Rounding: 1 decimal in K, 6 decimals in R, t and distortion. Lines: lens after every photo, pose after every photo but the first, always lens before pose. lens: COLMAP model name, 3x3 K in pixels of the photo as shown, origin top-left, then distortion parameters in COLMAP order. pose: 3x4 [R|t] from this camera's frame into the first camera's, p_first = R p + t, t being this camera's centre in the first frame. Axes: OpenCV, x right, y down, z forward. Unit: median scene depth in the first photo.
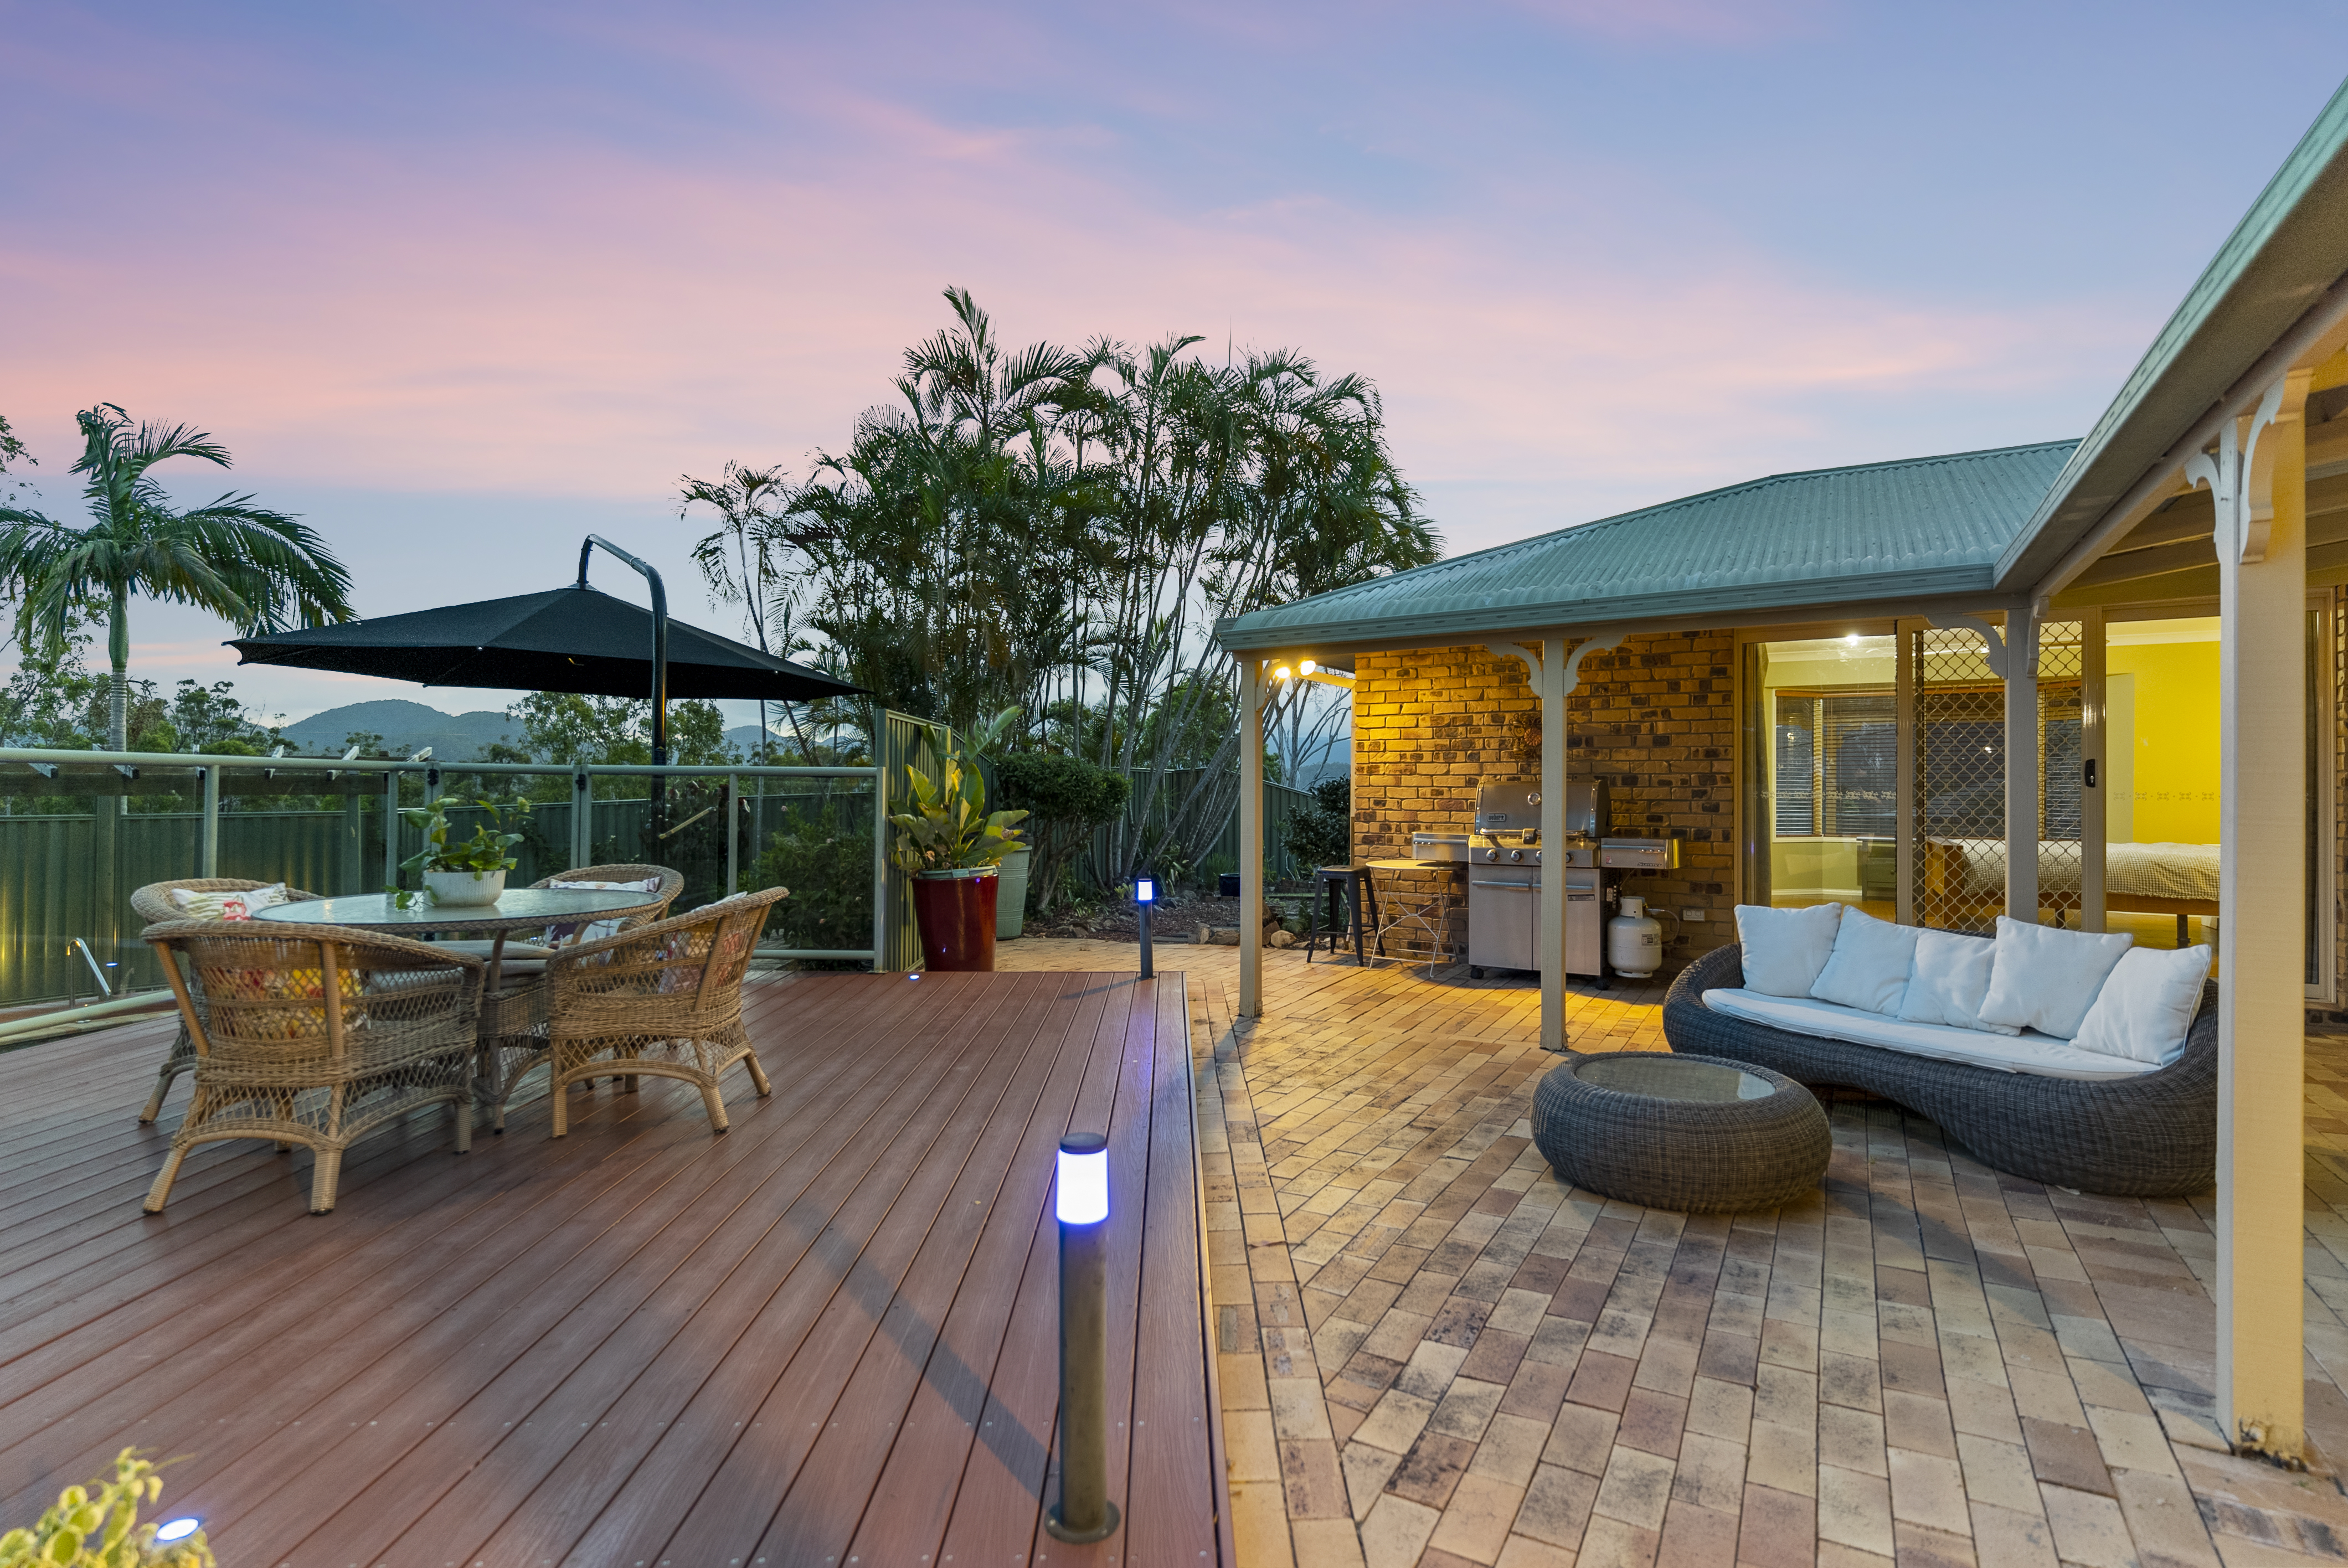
lens RADIAL K [[1110.2, 0, 1164.6], [0, 1110.2, 790.2], [0, 0, 1]] dist [-0.002817, -0.000359]
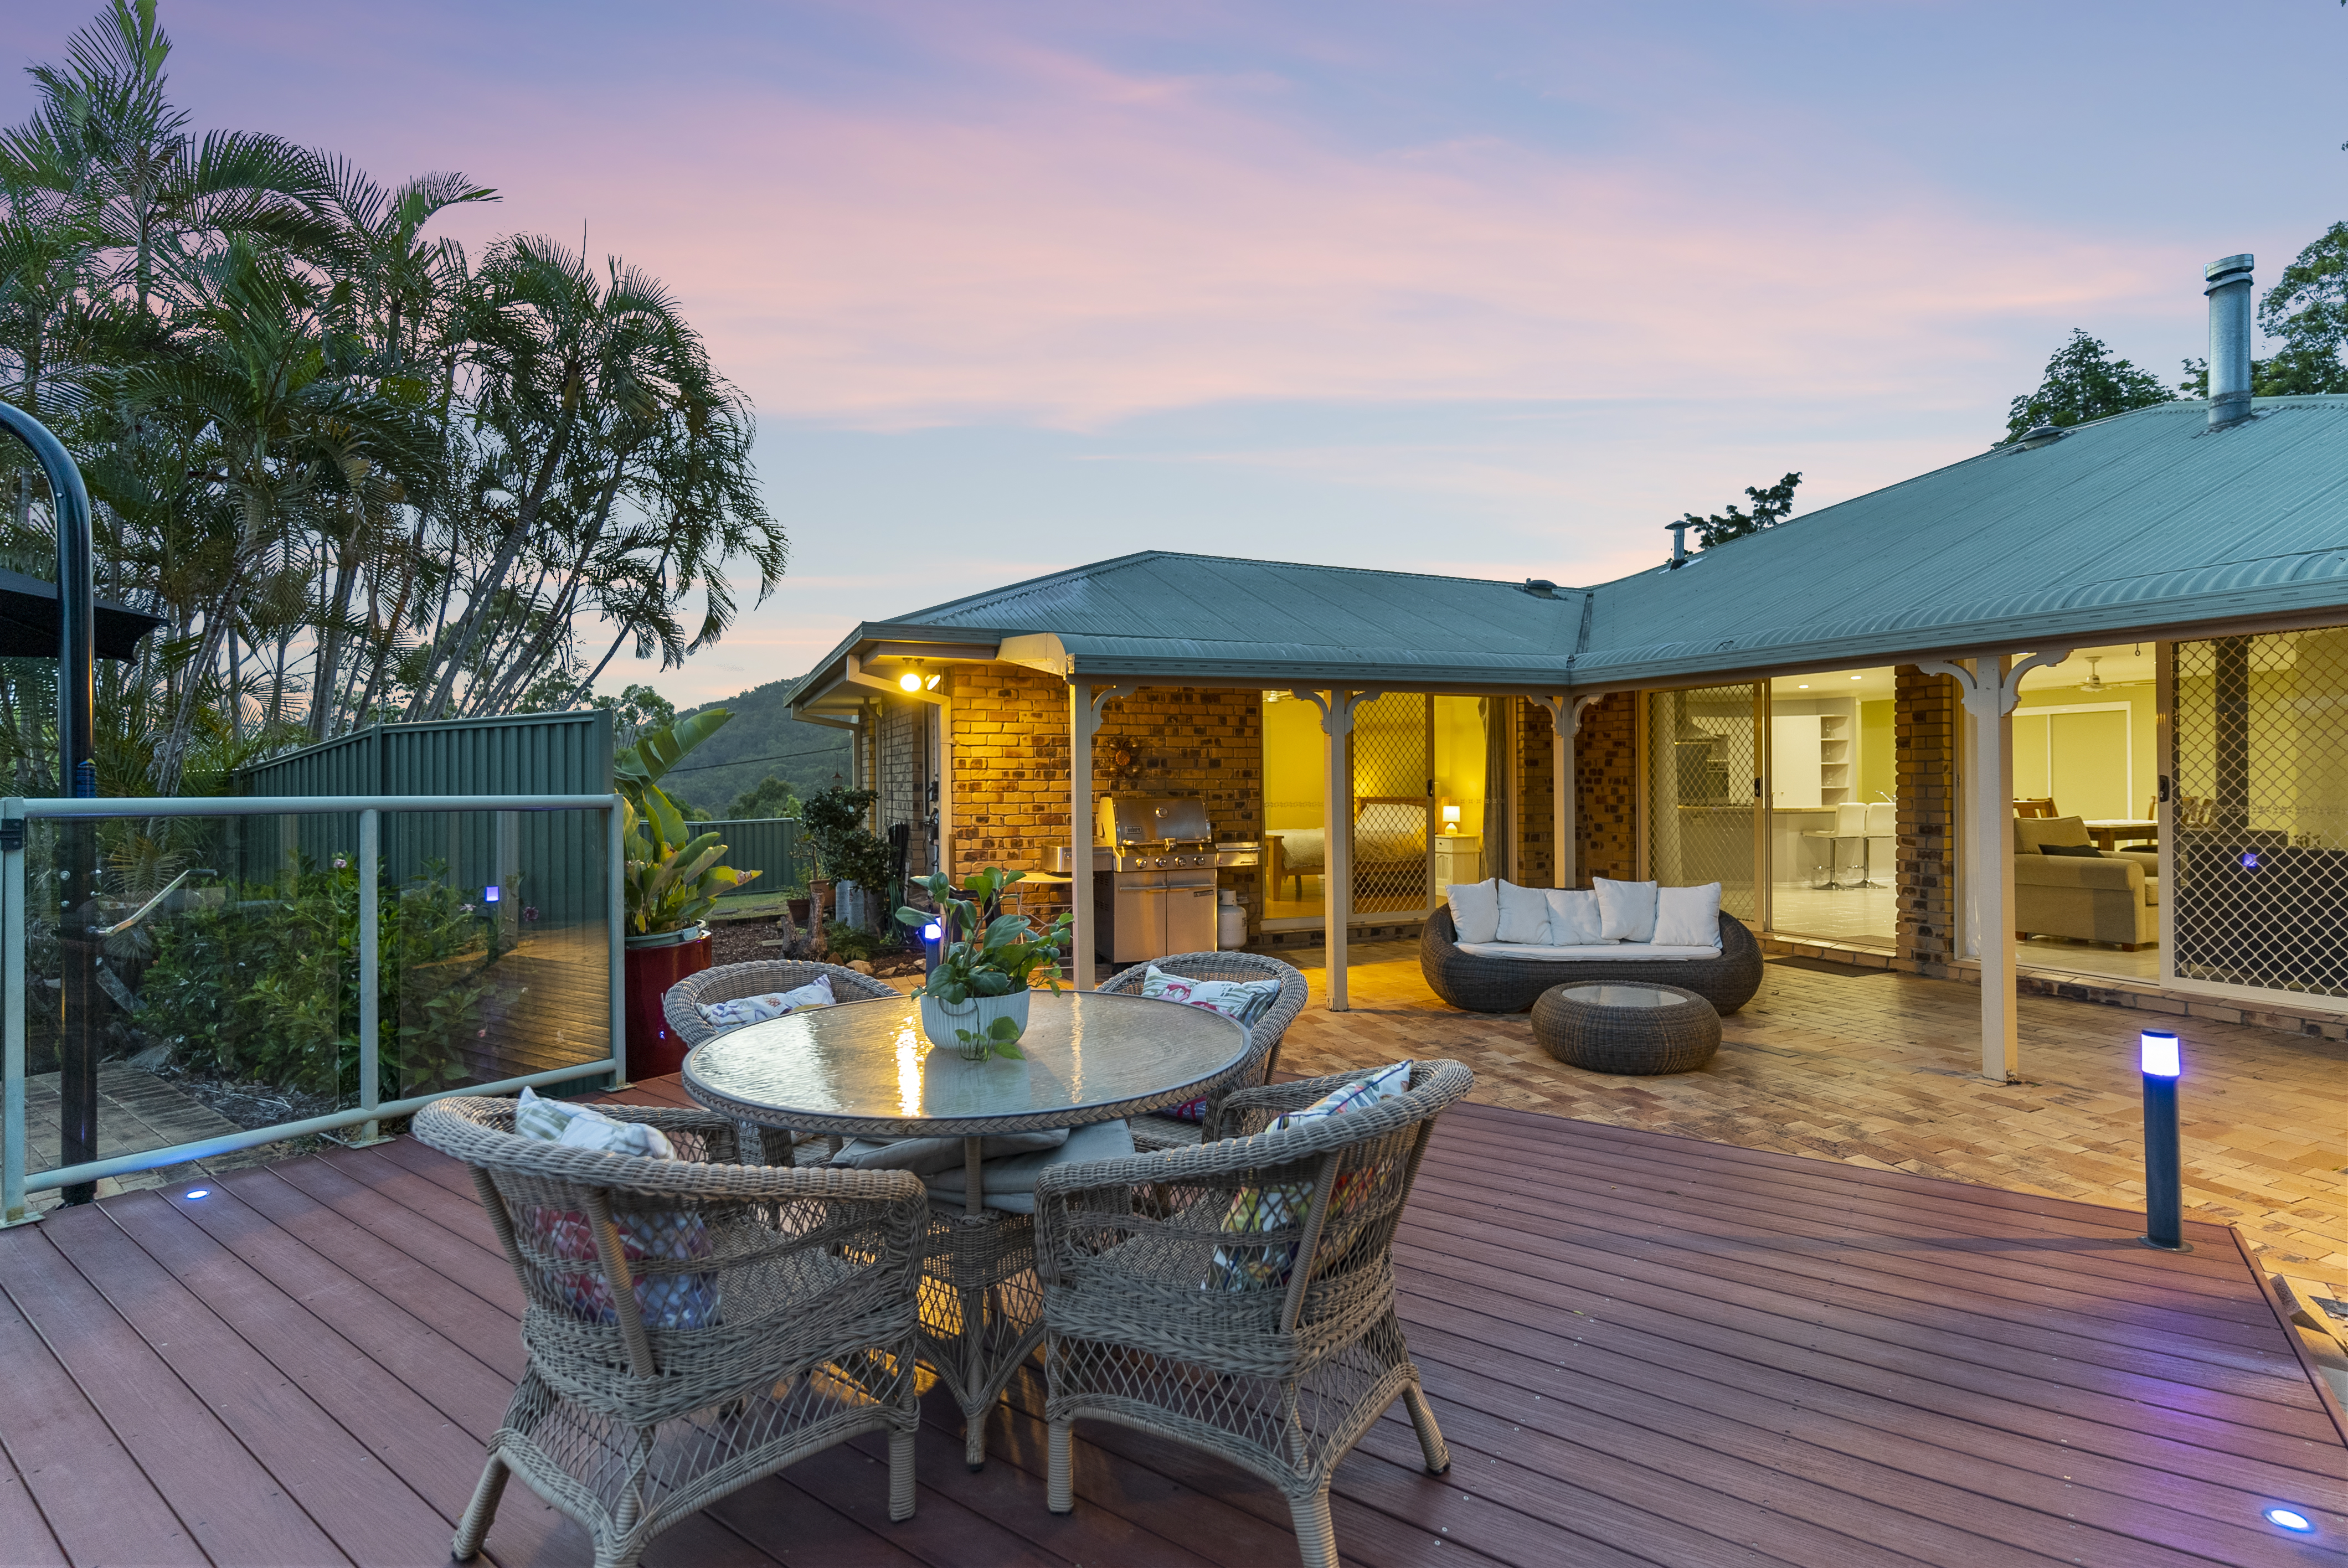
lens RADIAL K [[1110.2, 0, 1164.6], [0, 1110.2, 790.2], [0, 0, 1]] dist [-0.002817, -0.000359]
pose [[0.595279, -0.010532, 0.803450, -0.586723], [0.011120, 0.999926, 0.004868, -0.020735], [-0.803442, 0.006037, 0.595352, 0.296605]]
